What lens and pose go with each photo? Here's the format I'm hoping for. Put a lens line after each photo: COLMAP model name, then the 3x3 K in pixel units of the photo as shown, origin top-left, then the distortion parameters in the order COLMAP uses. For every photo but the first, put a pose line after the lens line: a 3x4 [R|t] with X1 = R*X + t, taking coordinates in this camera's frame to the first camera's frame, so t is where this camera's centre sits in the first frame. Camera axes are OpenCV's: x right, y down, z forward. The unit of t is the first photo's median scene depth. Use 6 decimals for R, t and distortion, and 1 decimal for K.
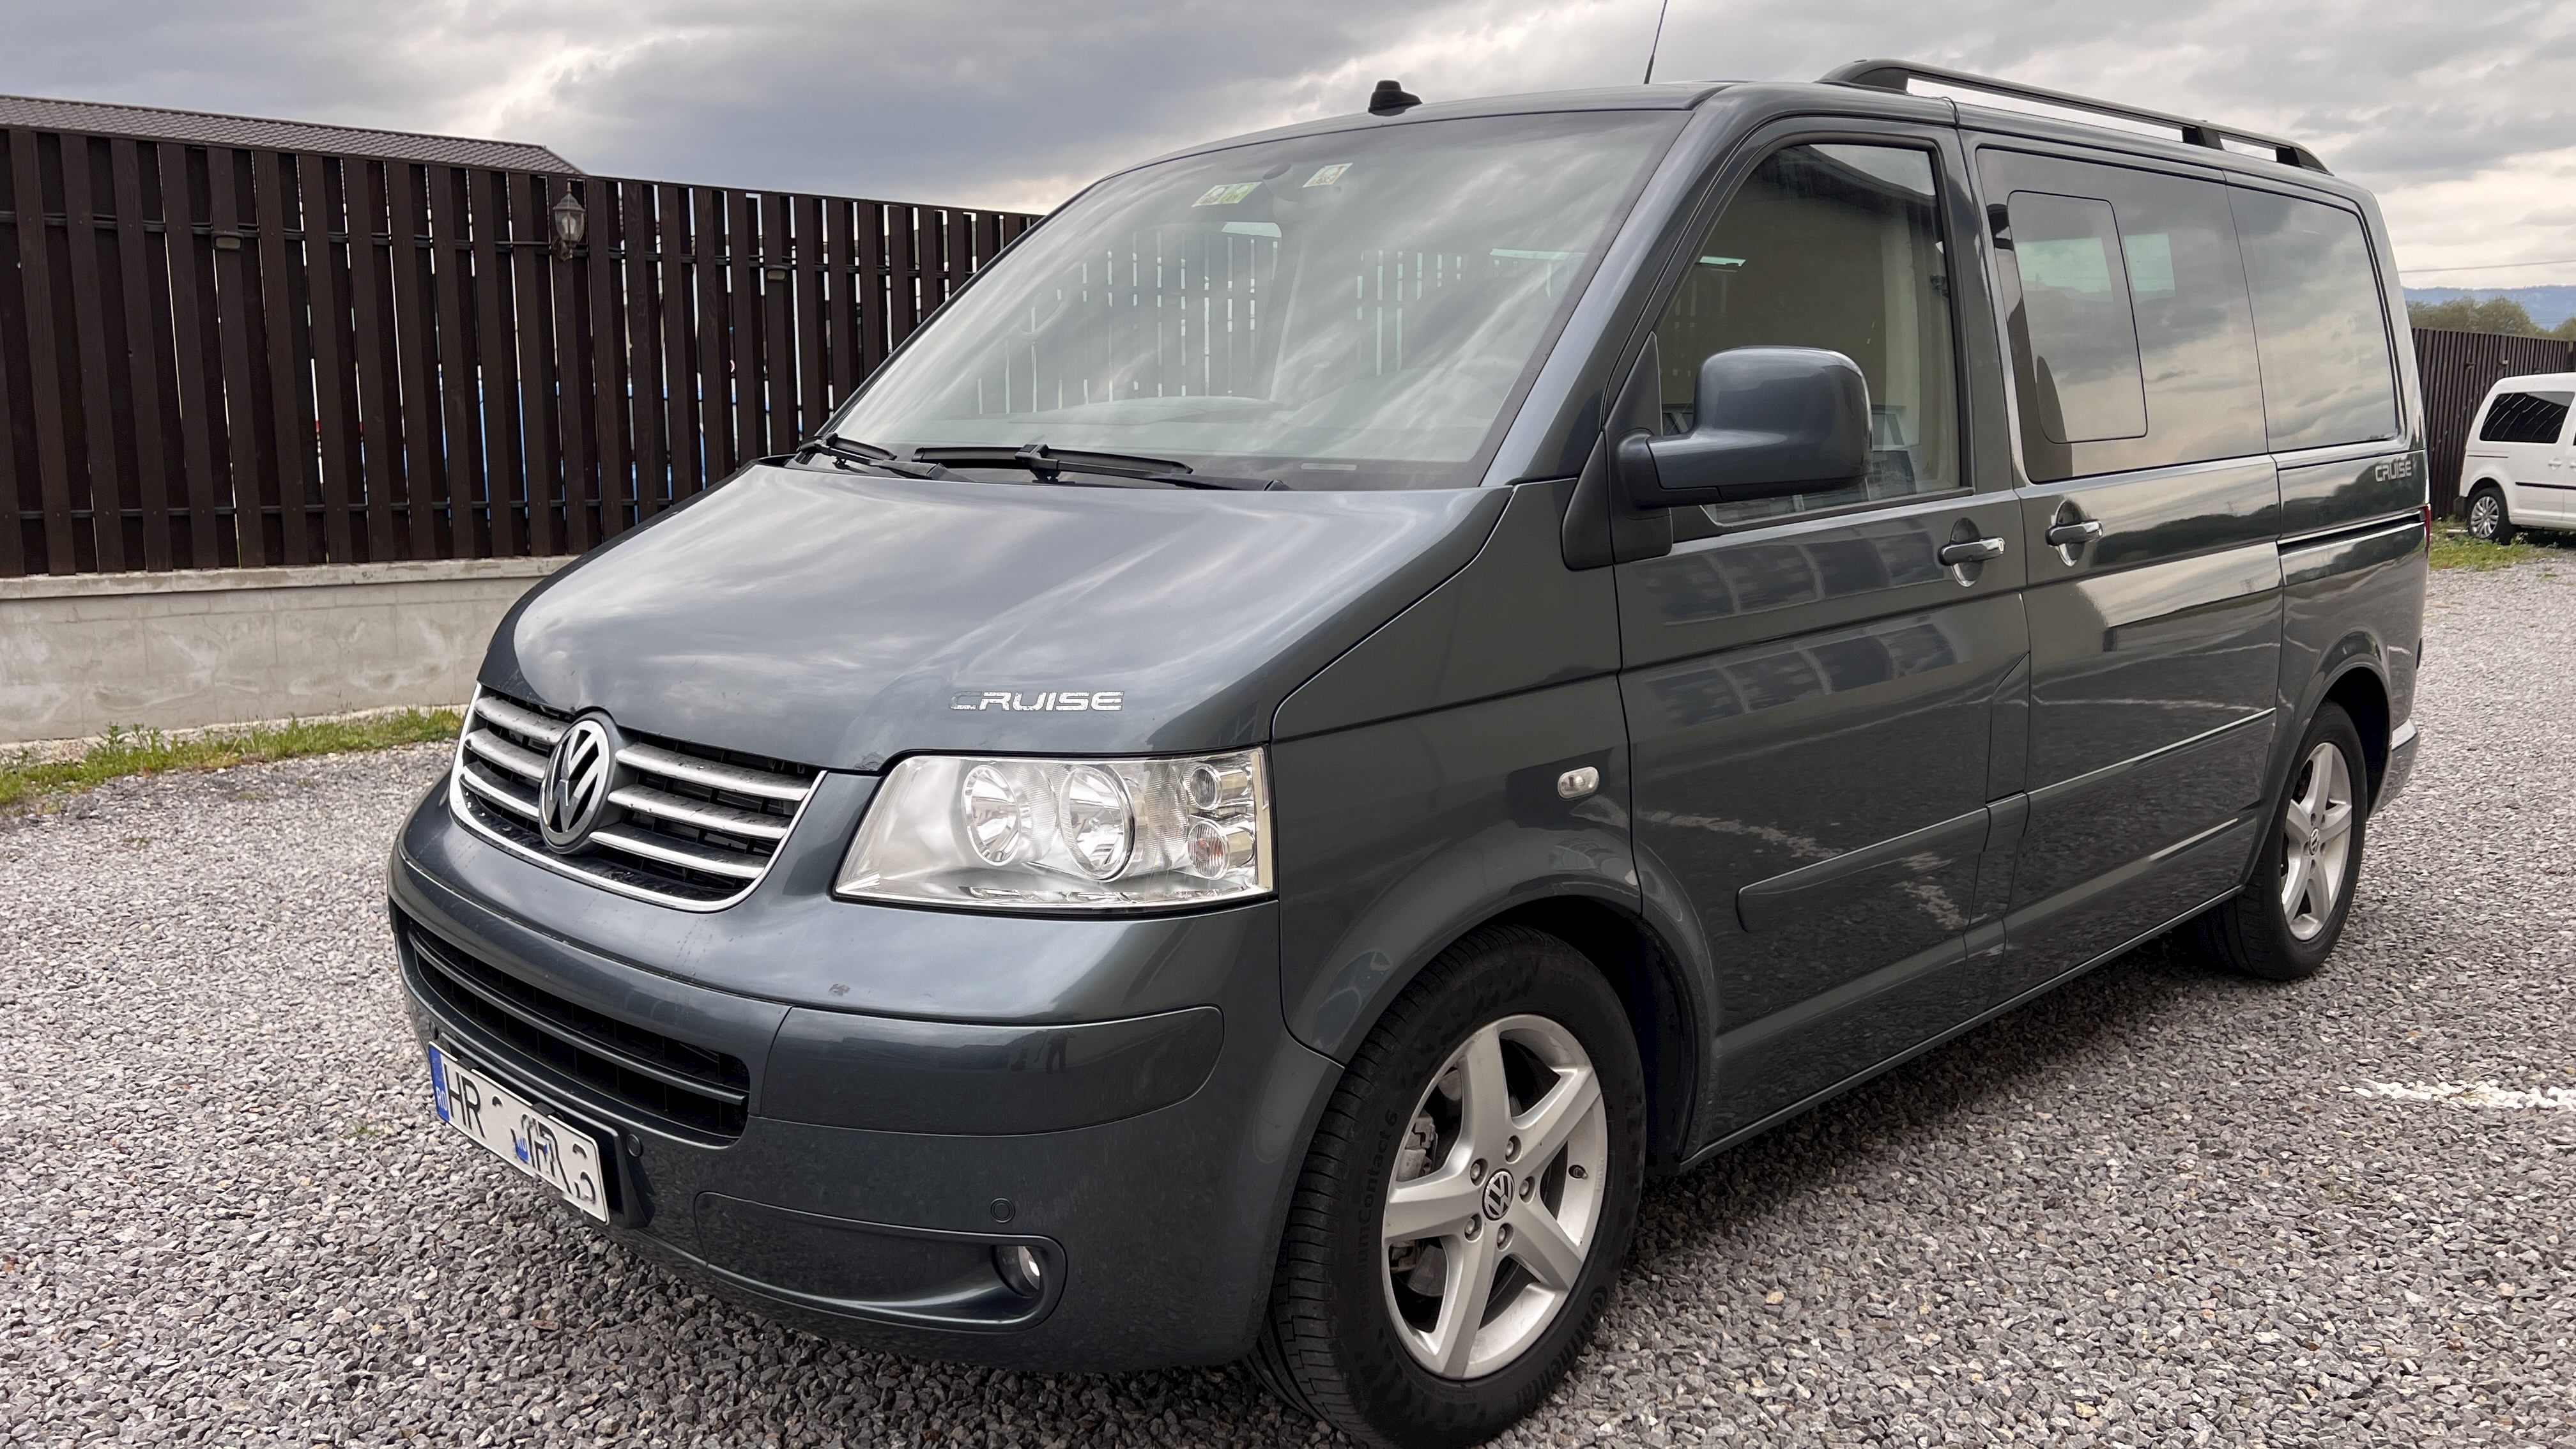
lens RADIAL K [[1944.6, 0, 1278.8], [0, 1944.6, 730.6], [0, 0, 1]] dist [0.053569, -0.054499]
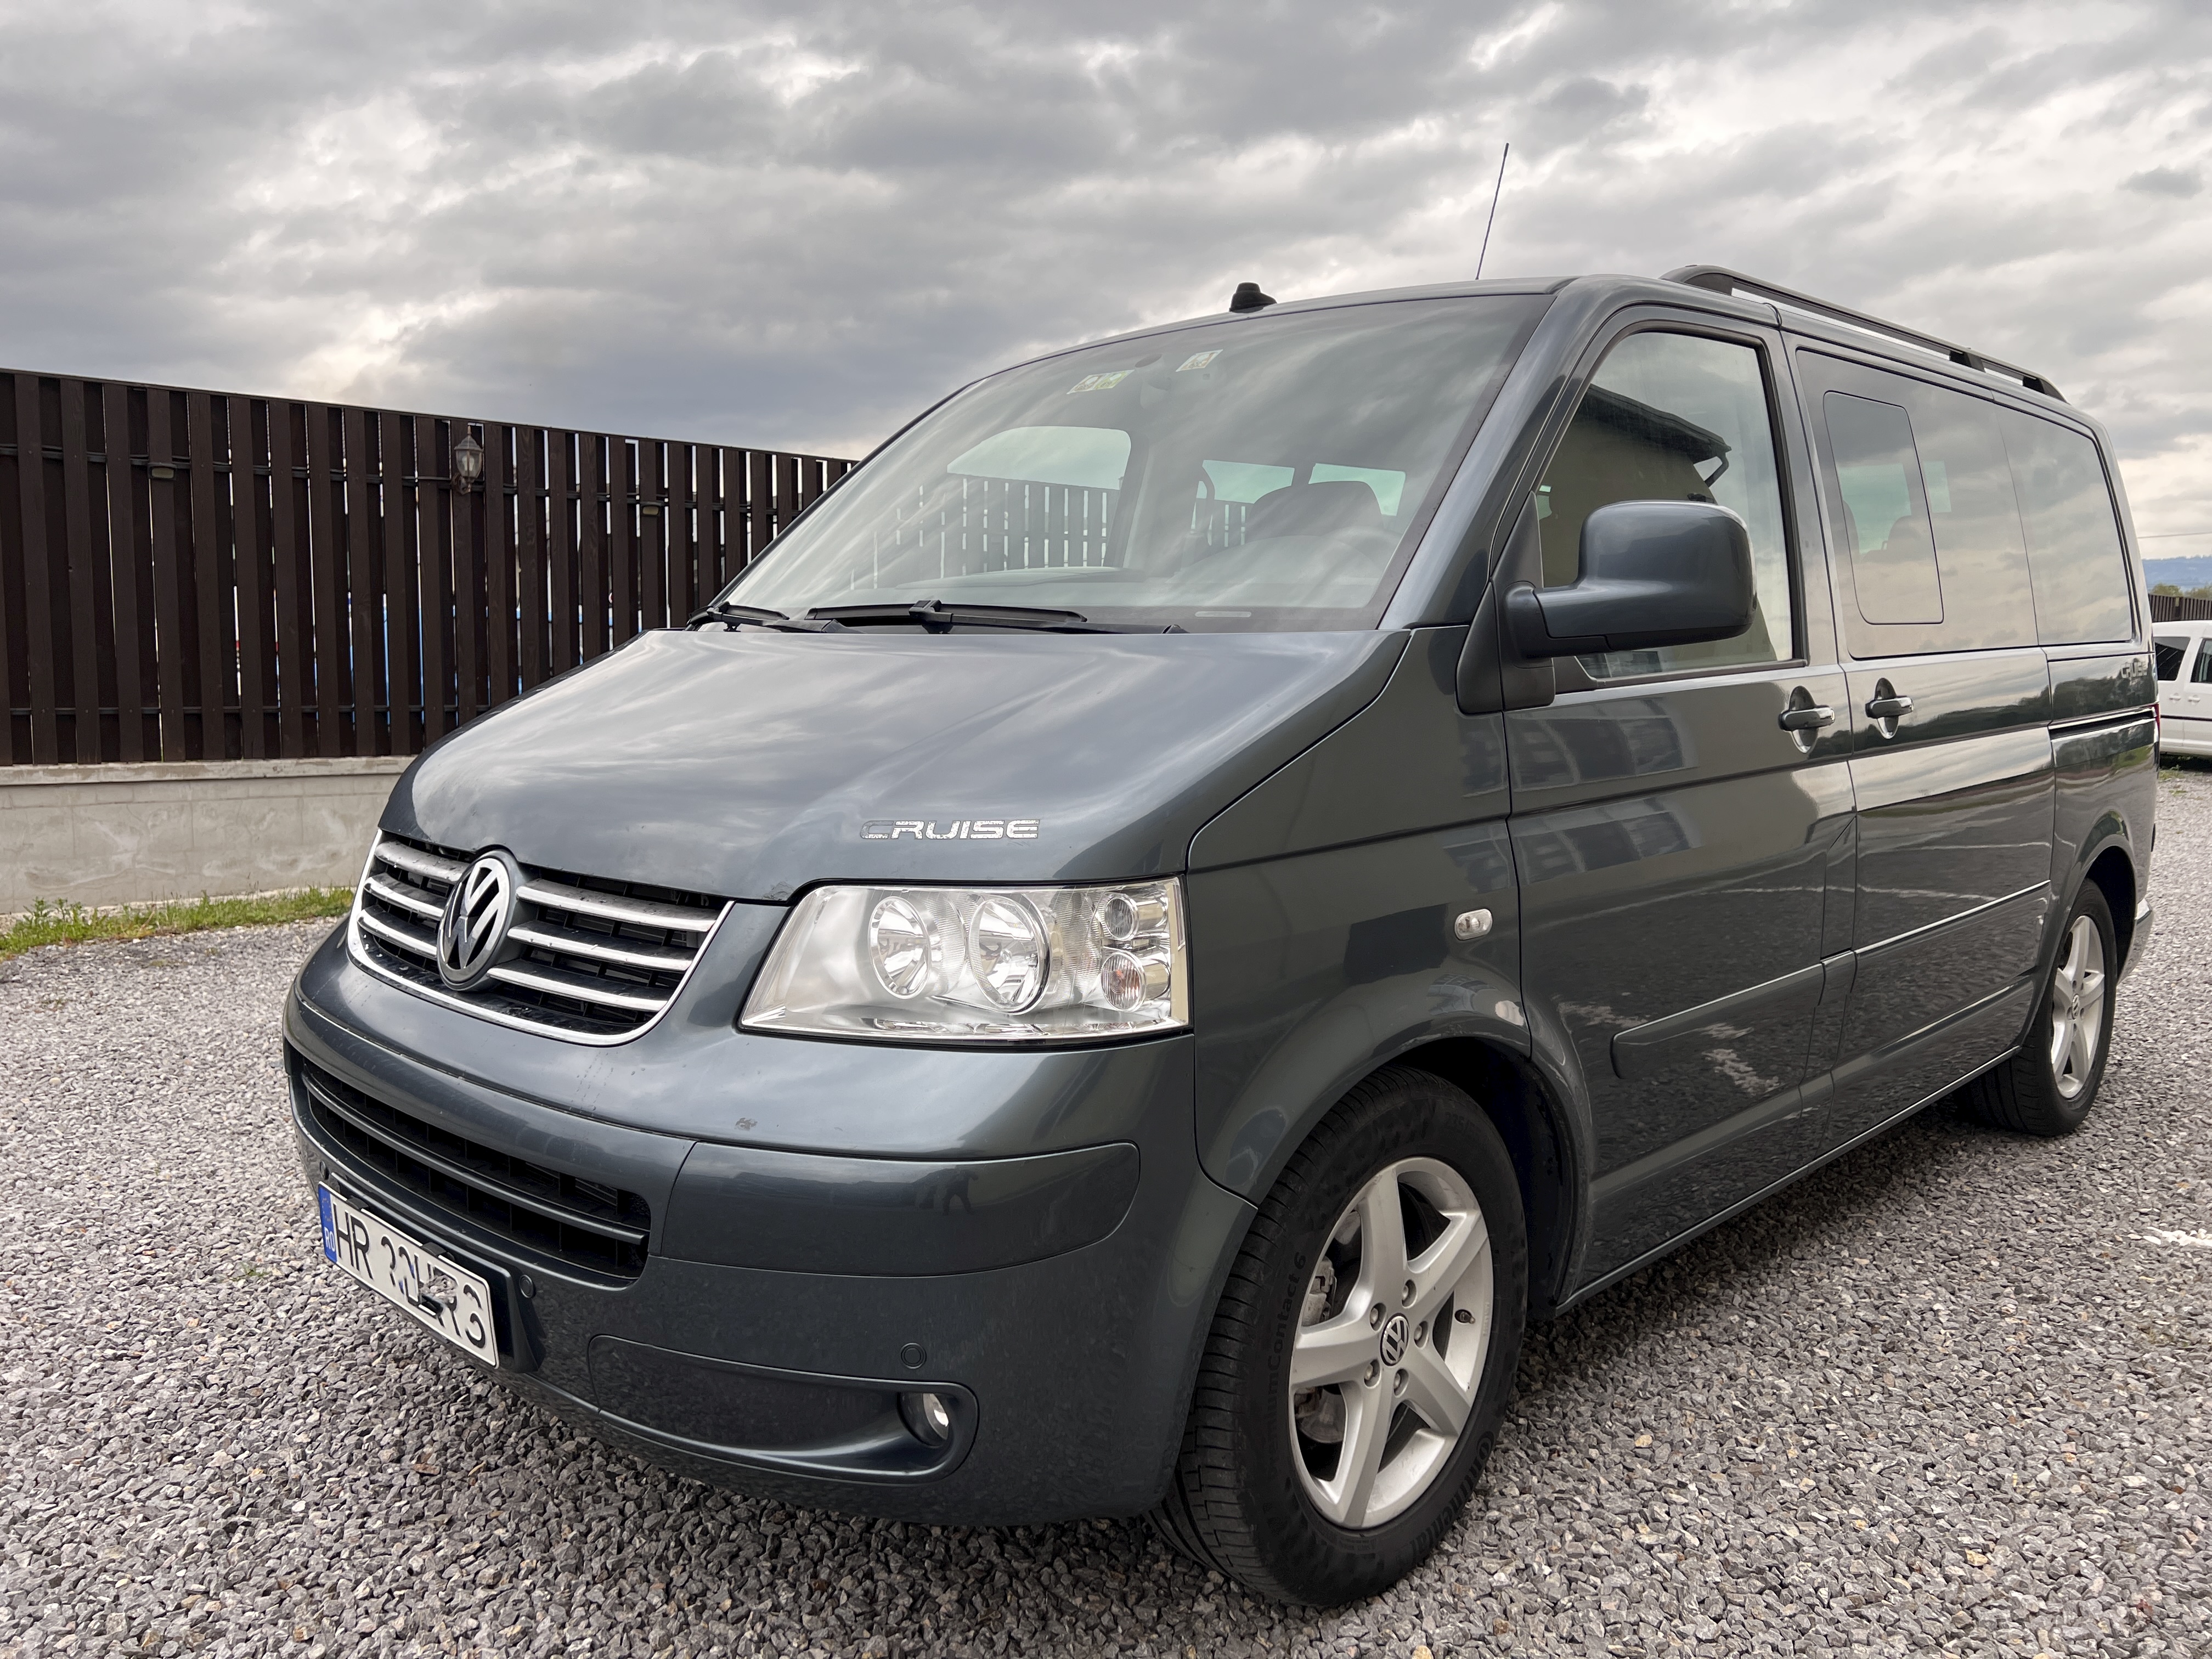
lens RADIAL K [[1670.9, 0, 1097.8], [0, 1670.9, 834.1], [0, 0, 1]] dist [0.052769, -0.056075]
pose [[0.999817, 0.006390, 0.018034, -0.050716], [-0.005379, 0.998441, -0.055565, 0.026306], [-0.018361, 0.055457, 0.998292, 0.119716]]
